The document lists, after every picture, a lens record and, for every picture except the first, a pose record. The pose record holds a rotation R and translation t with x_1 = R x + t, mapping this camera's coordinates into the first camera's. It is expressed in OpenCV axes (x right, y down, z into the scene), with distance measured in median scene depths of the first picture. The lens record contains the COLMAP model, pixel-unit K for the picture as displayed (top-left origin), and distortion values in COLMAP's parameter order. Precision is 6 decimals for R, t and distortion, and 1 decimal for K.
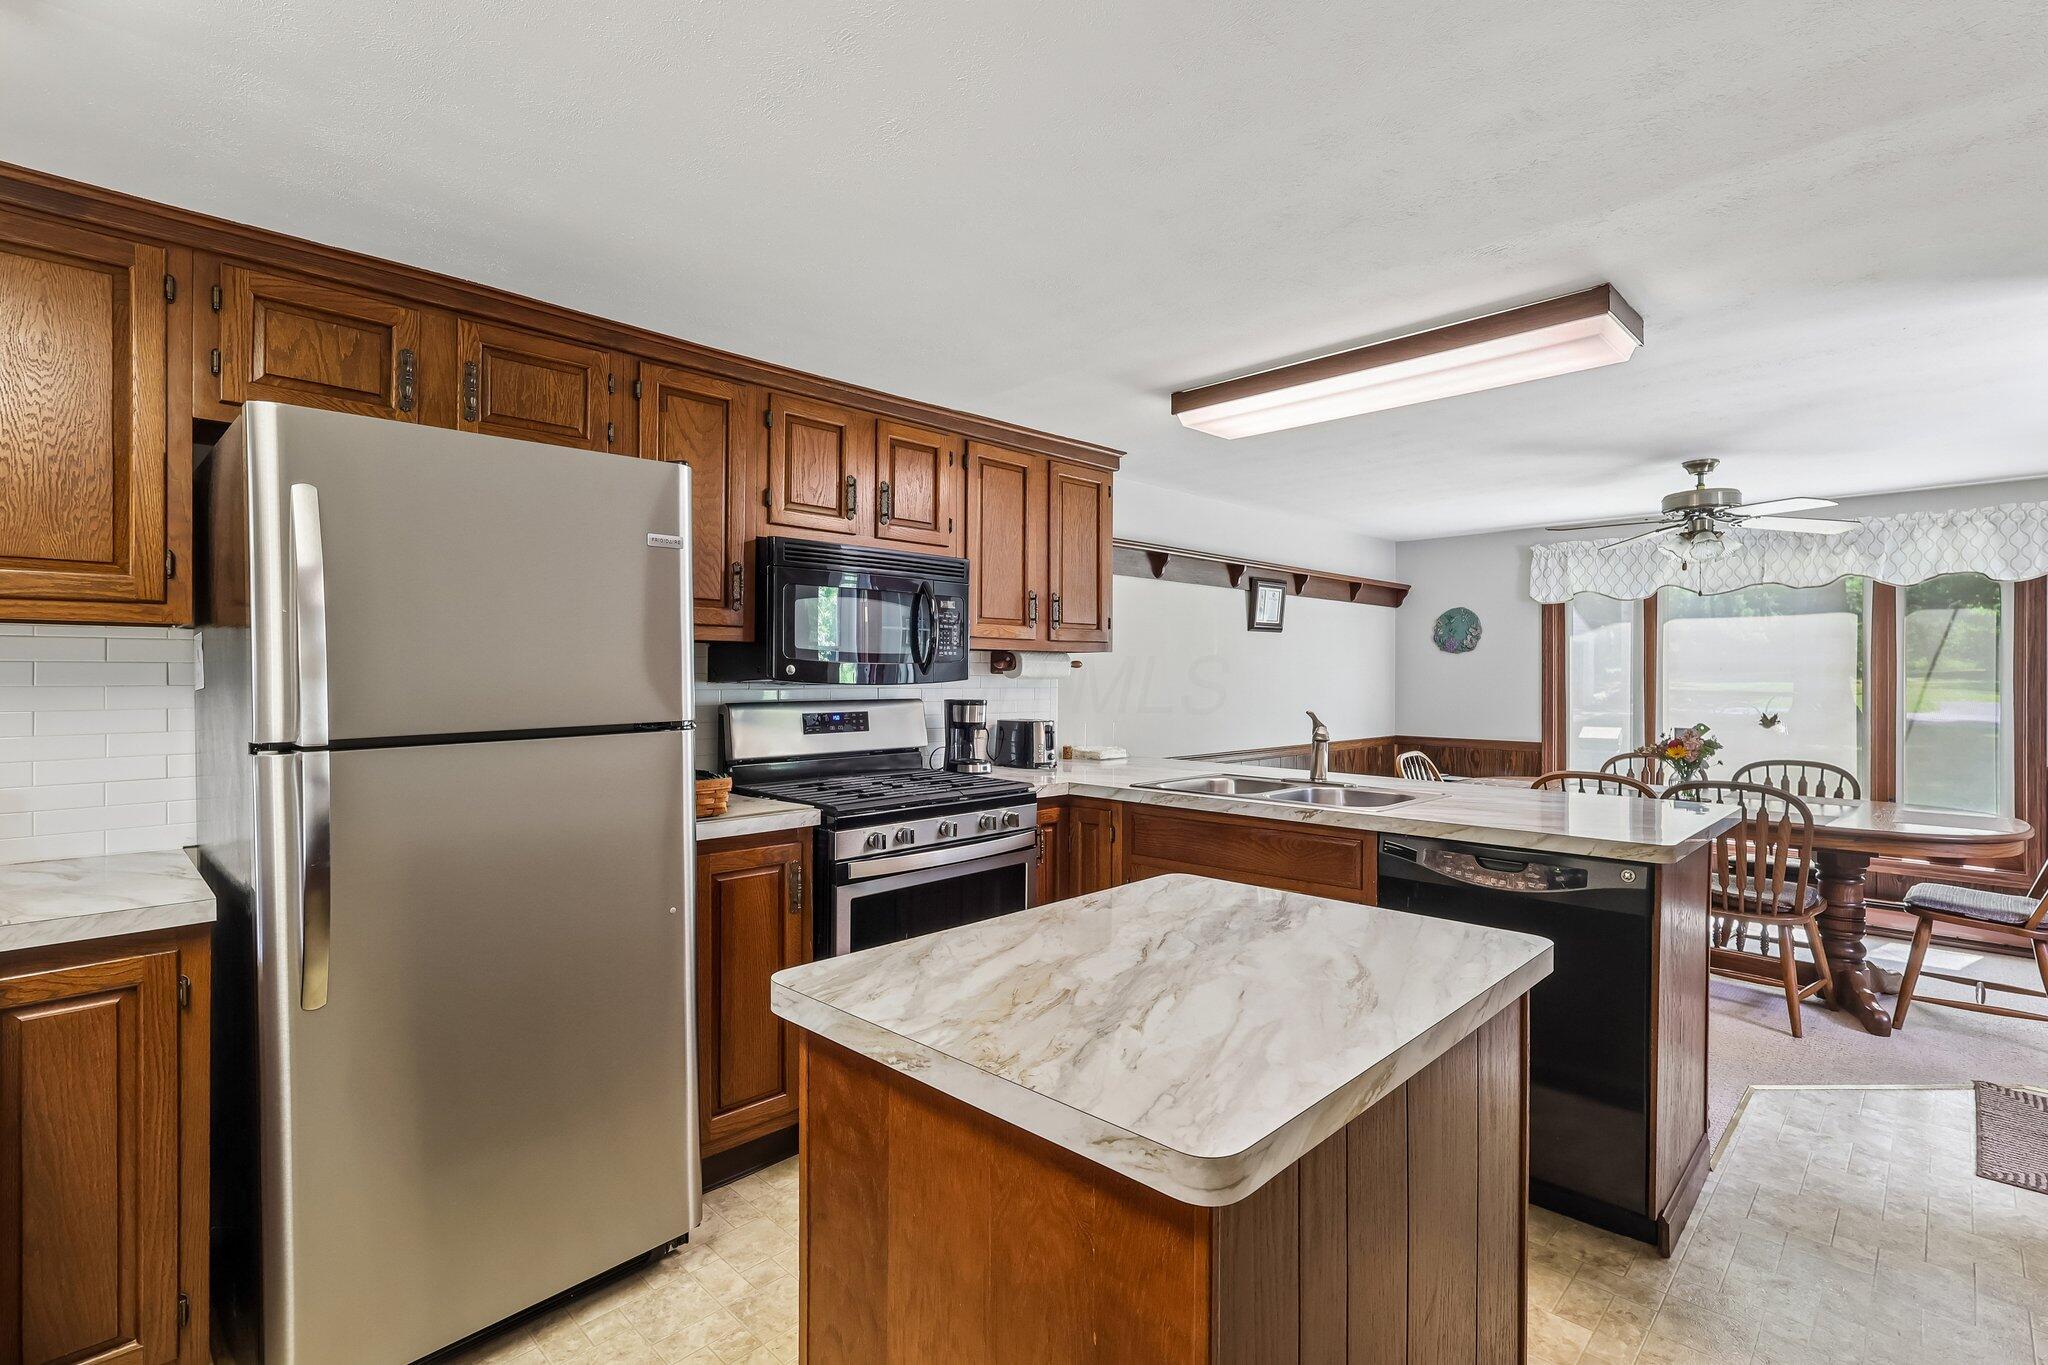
lens RADIAL K [[956.3, 0, 1036.7], [0, 956.3, 684.0], [0, 0, 1]] dist [-0.001474, 0.000307]
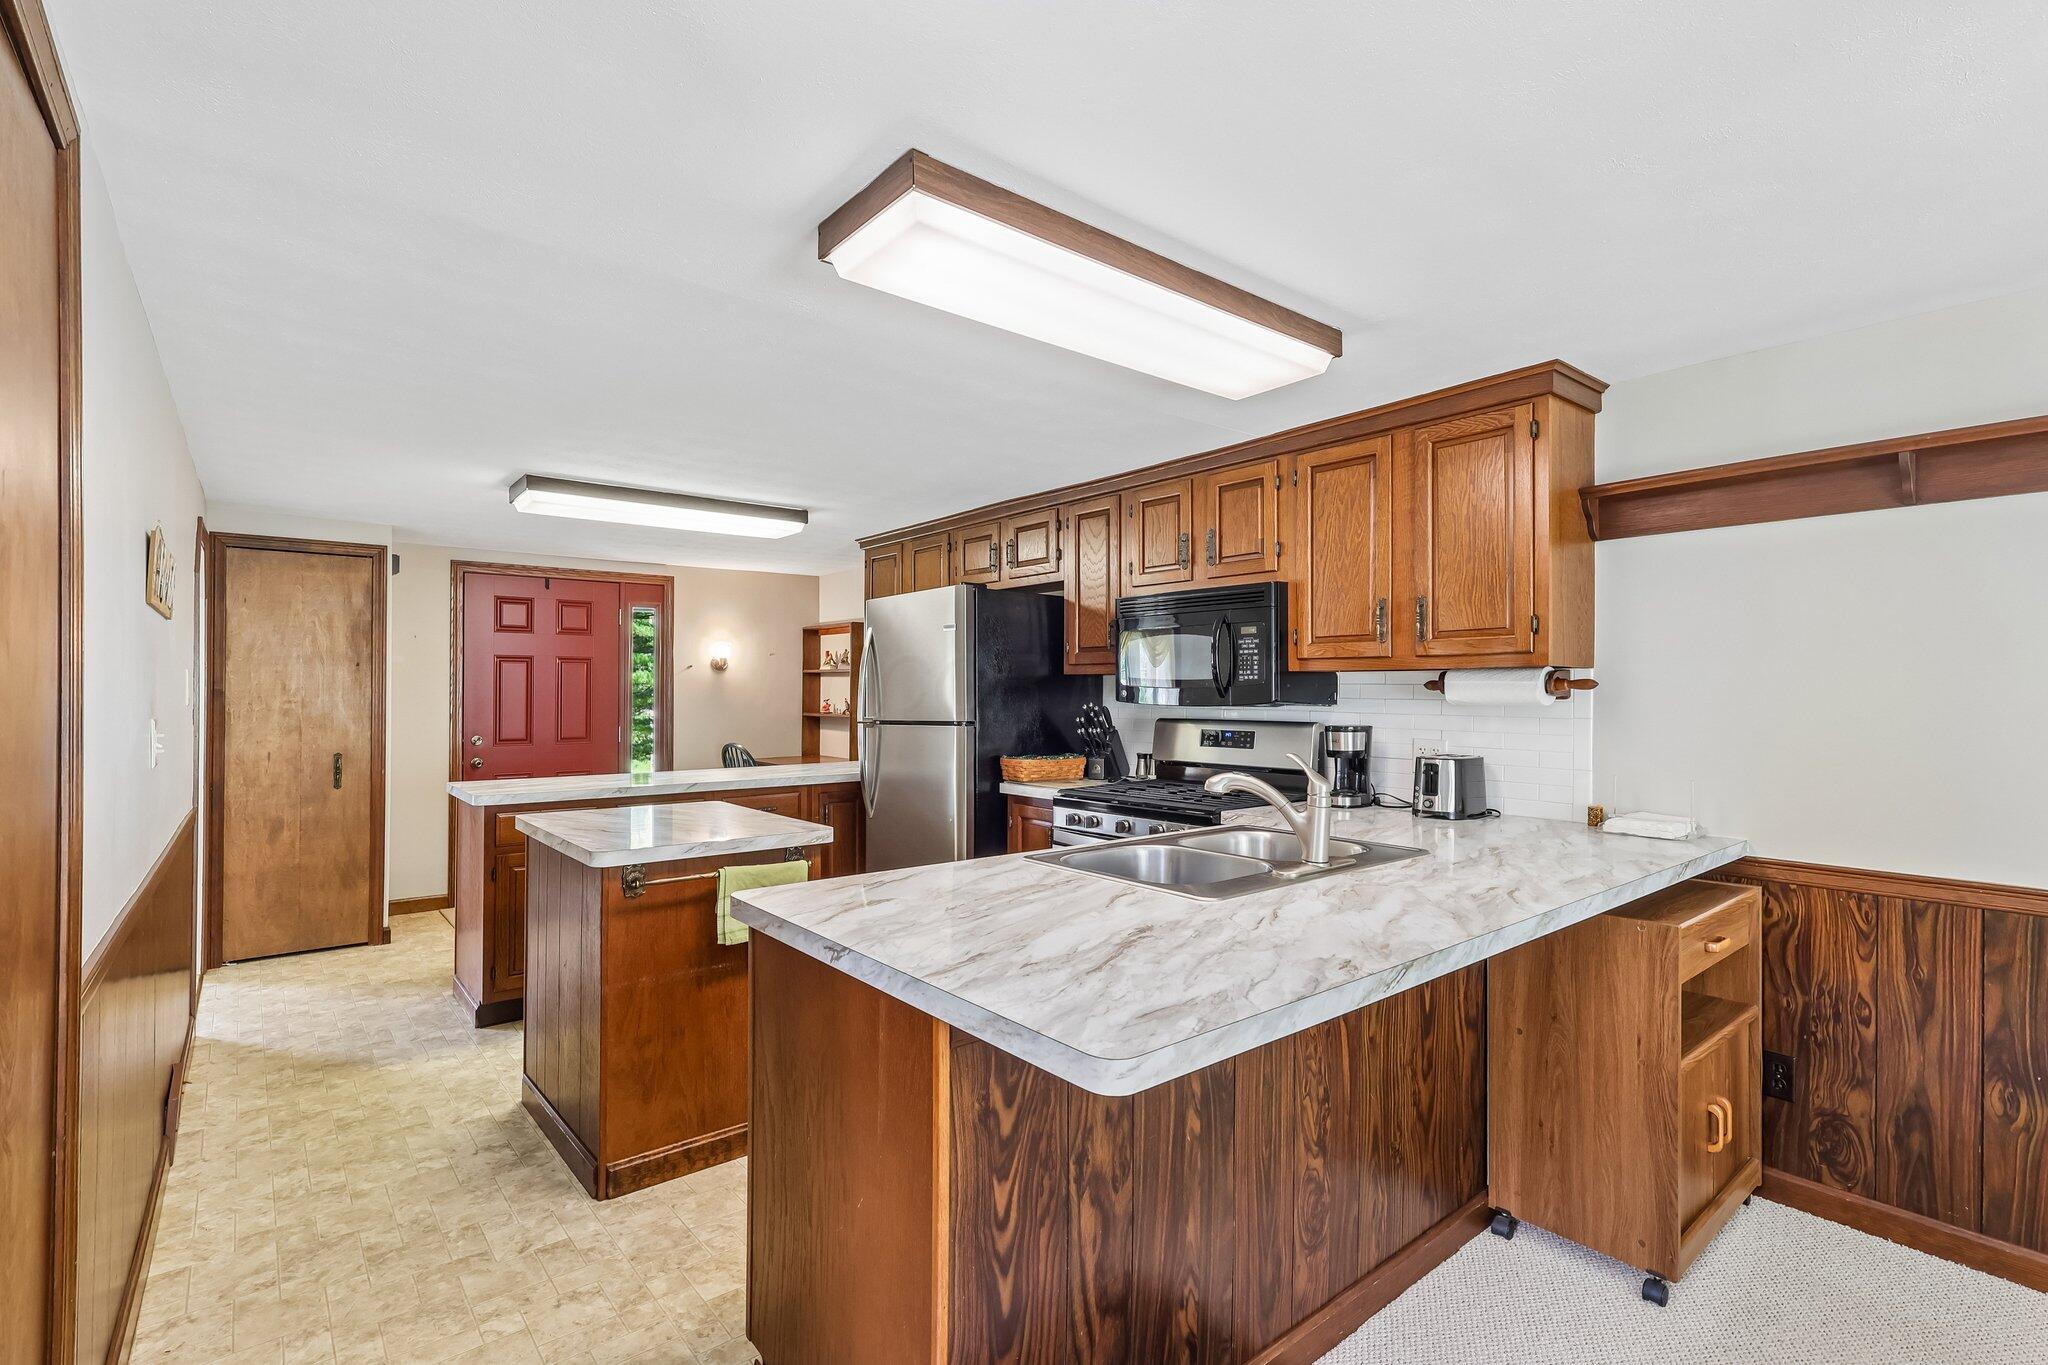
lens RADIAL K [[956.3, 0, 1041.6], [0, 956.3, 687.4], [0, 0, 1]] dist [-0.001474, 0.000307]
pose [[-0.151994, -0.002728, -0.988378, 0.975992], [-0.006057, 0.999980, -0.001828, -0.018761], [0.988363, 0.005709, -0.152008, 0.964382]]
